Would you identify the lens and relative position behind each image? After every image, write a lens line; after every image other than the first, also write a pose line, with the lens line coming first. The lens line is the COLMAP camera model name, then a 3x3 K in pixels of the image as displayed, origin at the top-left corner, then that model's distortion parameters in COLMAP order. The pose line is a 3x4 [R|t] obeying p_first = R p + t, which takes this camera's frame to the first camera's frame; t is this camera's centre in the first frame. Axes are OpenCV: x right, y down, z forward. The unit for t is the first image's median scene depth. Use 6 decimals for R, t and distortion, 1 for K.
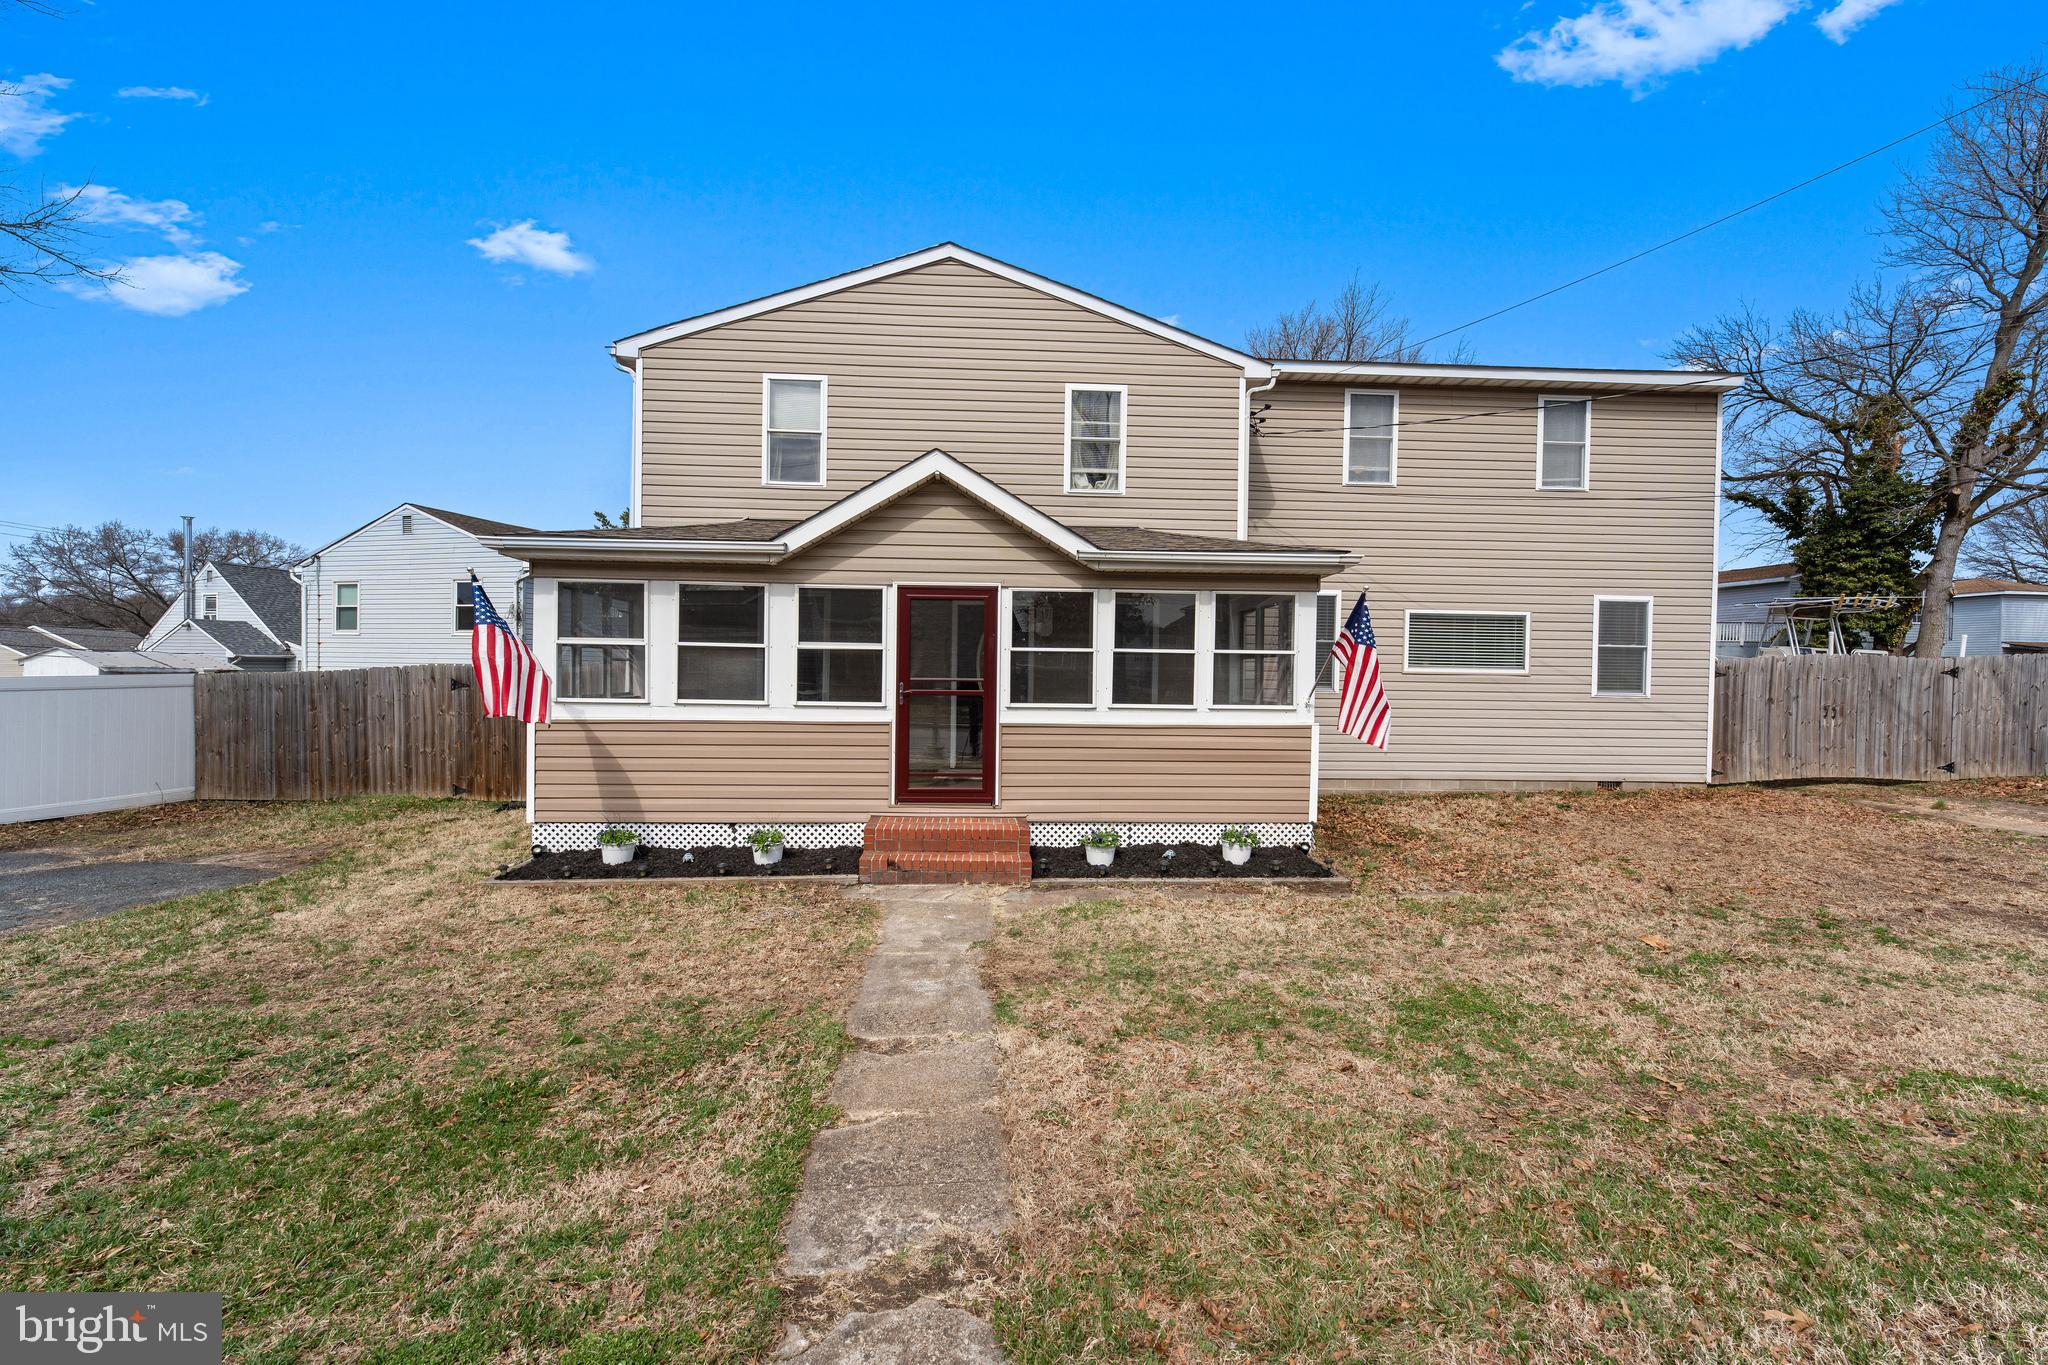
lens RADIAL K [[857.6, 0, 1035.6], [0, 857.6, 683.5], [0, 0, 1]] dist [0.013866, -0.007619]
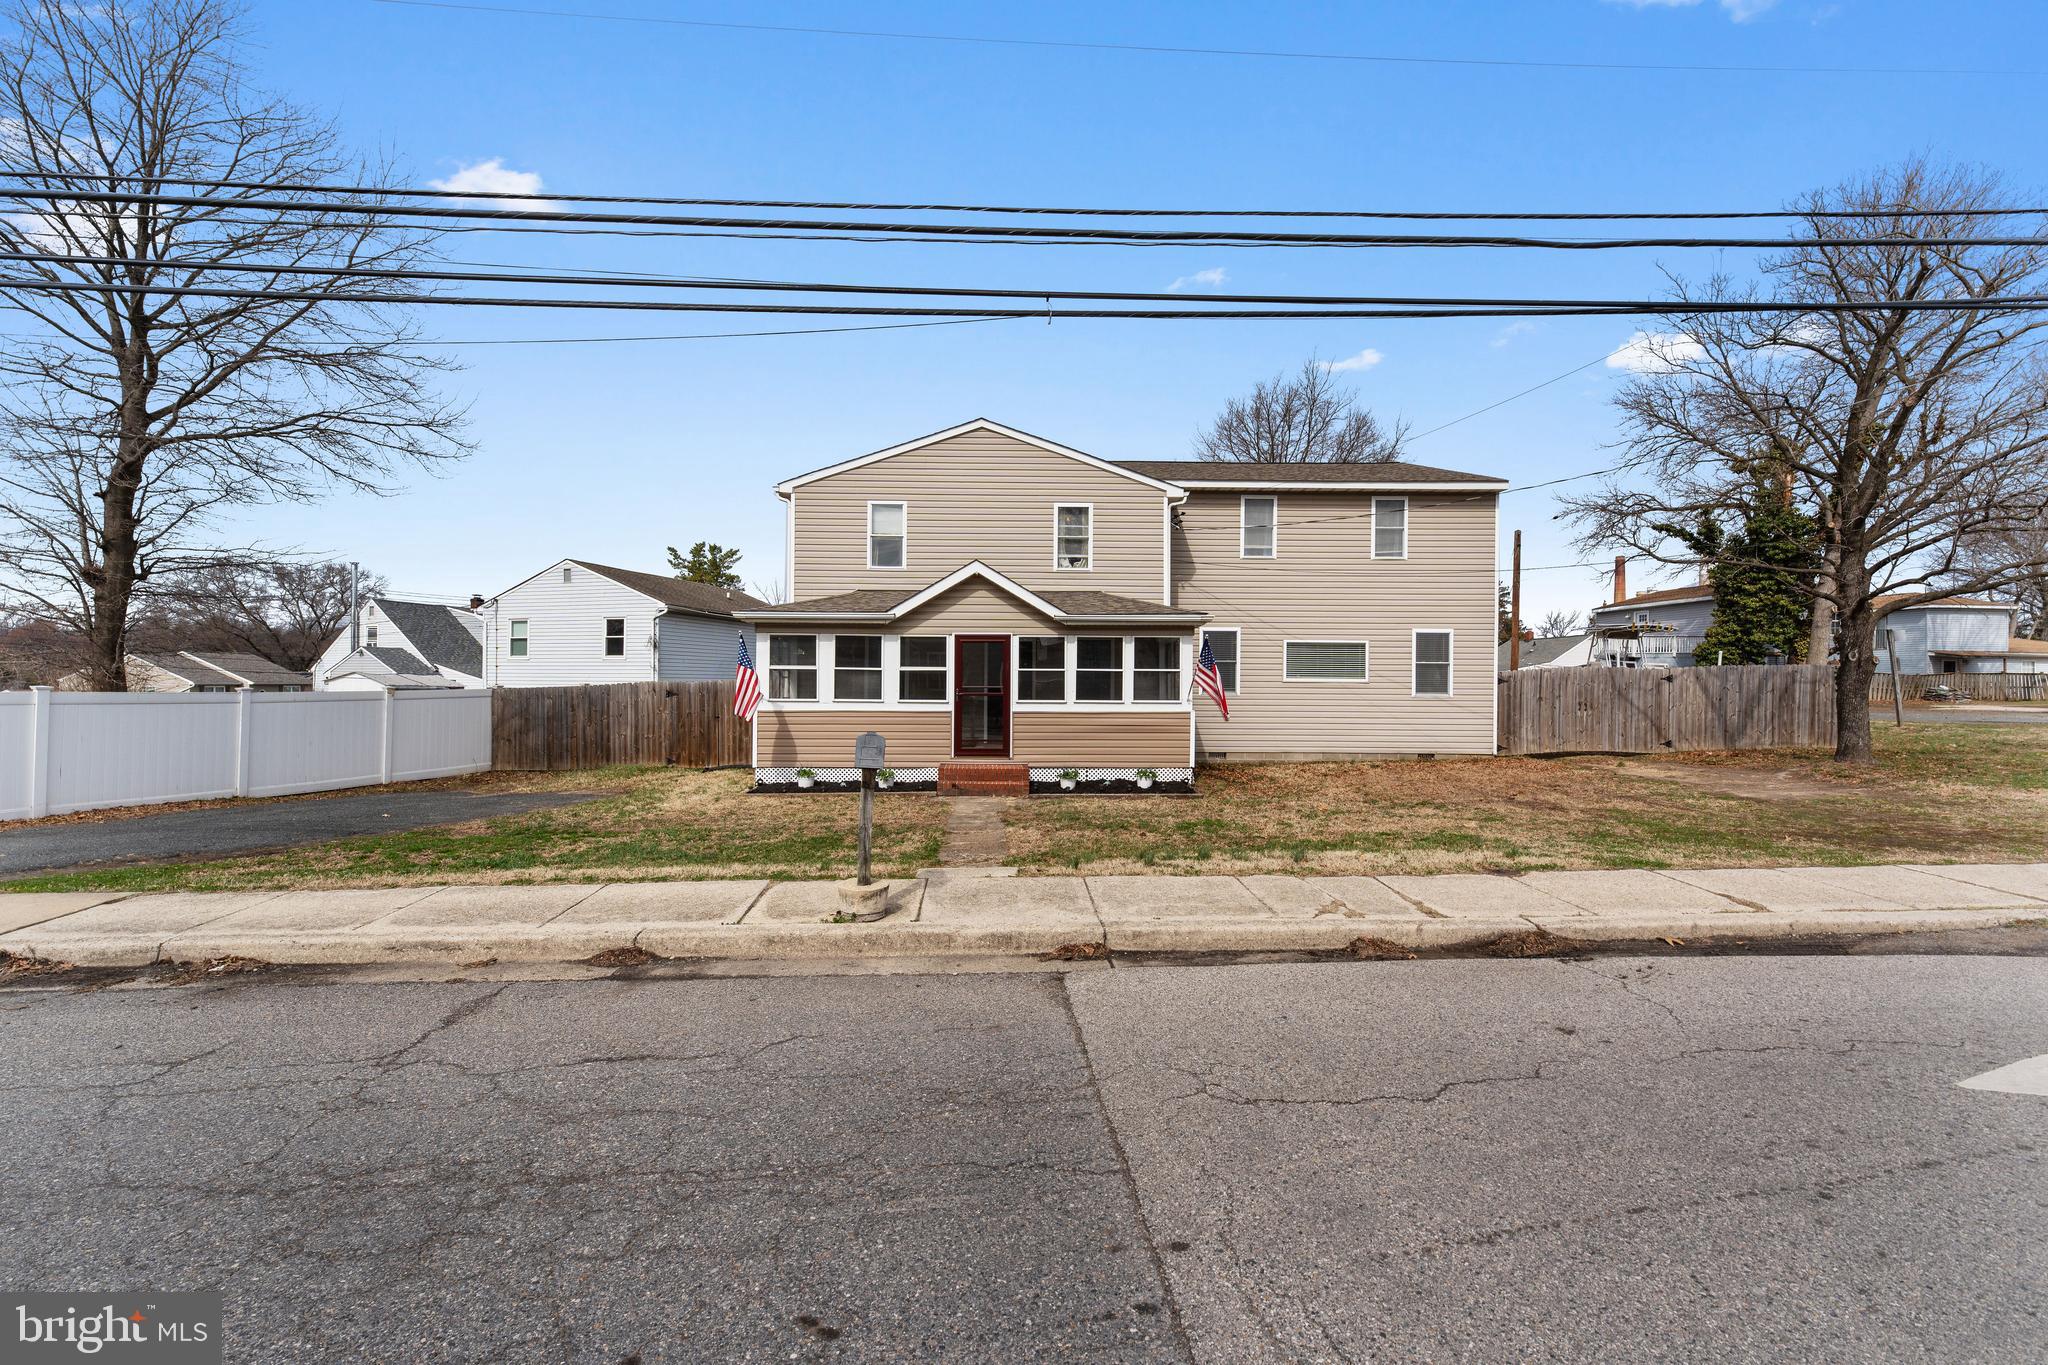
lens RADIAL K [[857.6, 0, 1035.6], [0, 857.6, 683.5], [0, 0, 1]] dist [0.013866, -0.007619]
pose [[0.999460, -0.007771, -0.031921, 0.050460], [0.007262, 0.999845, -0.016055, 0.013767], [0.032041, 0.015814, 0.999361, -0.614735]]
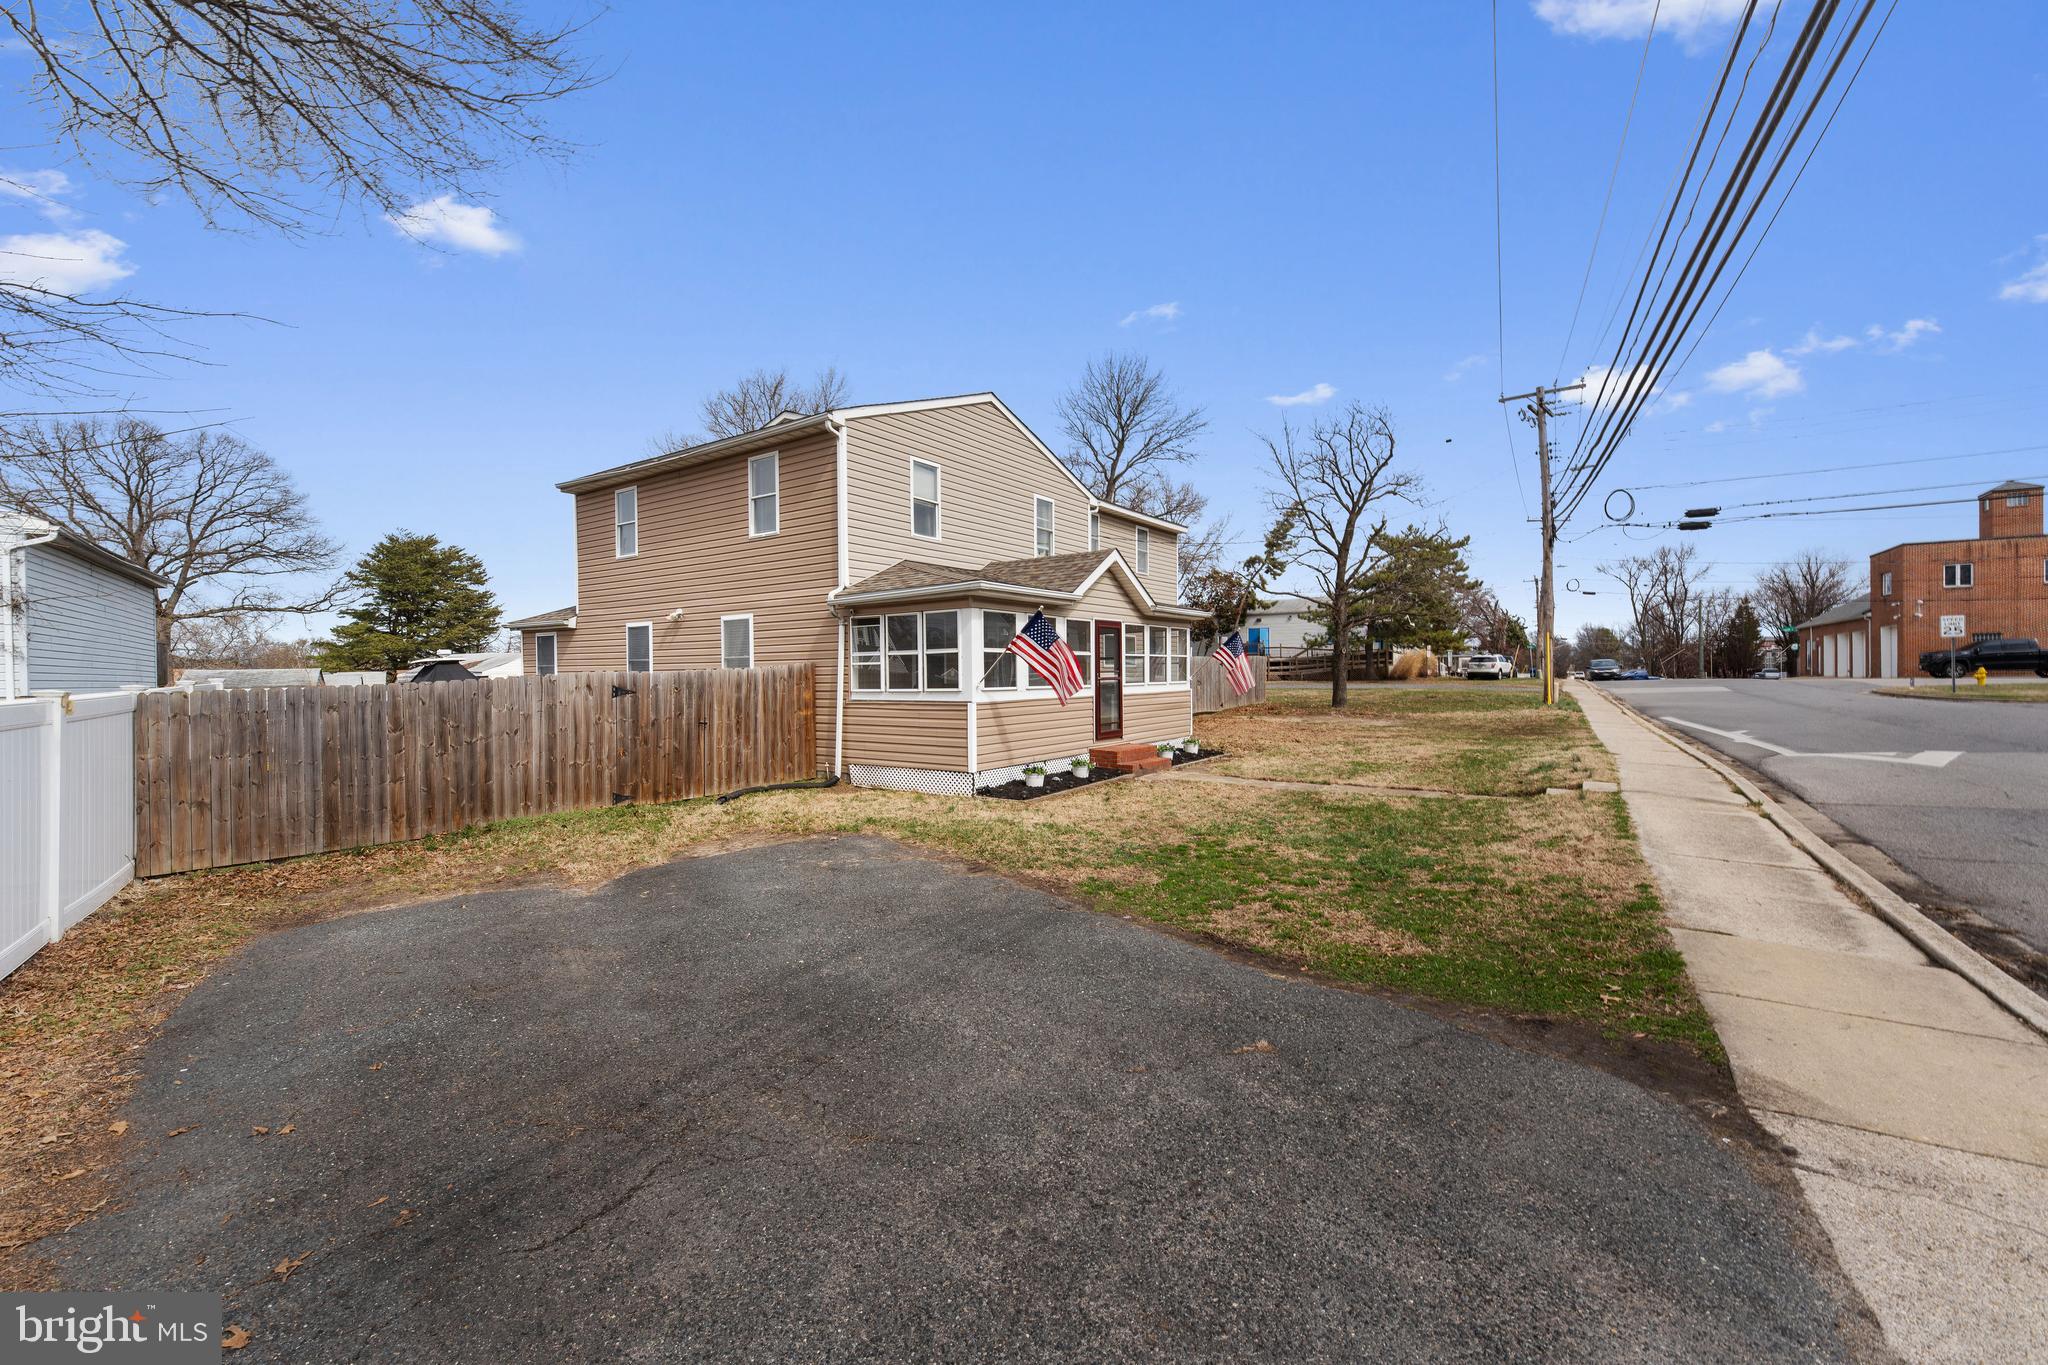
lens RADIAL K [[857.6, 0, 1035.6], [0, 857.6, 683.5], [0, 0, 1]] dist [0.013866, -0.007619]
pose [[0.596777, -0.029335, 0.801871, -1.332936], [0.033386, 0.999374, 0.011714, -0.004382], [-0.801713, 0.019781, 0.597382, 0.021873]]
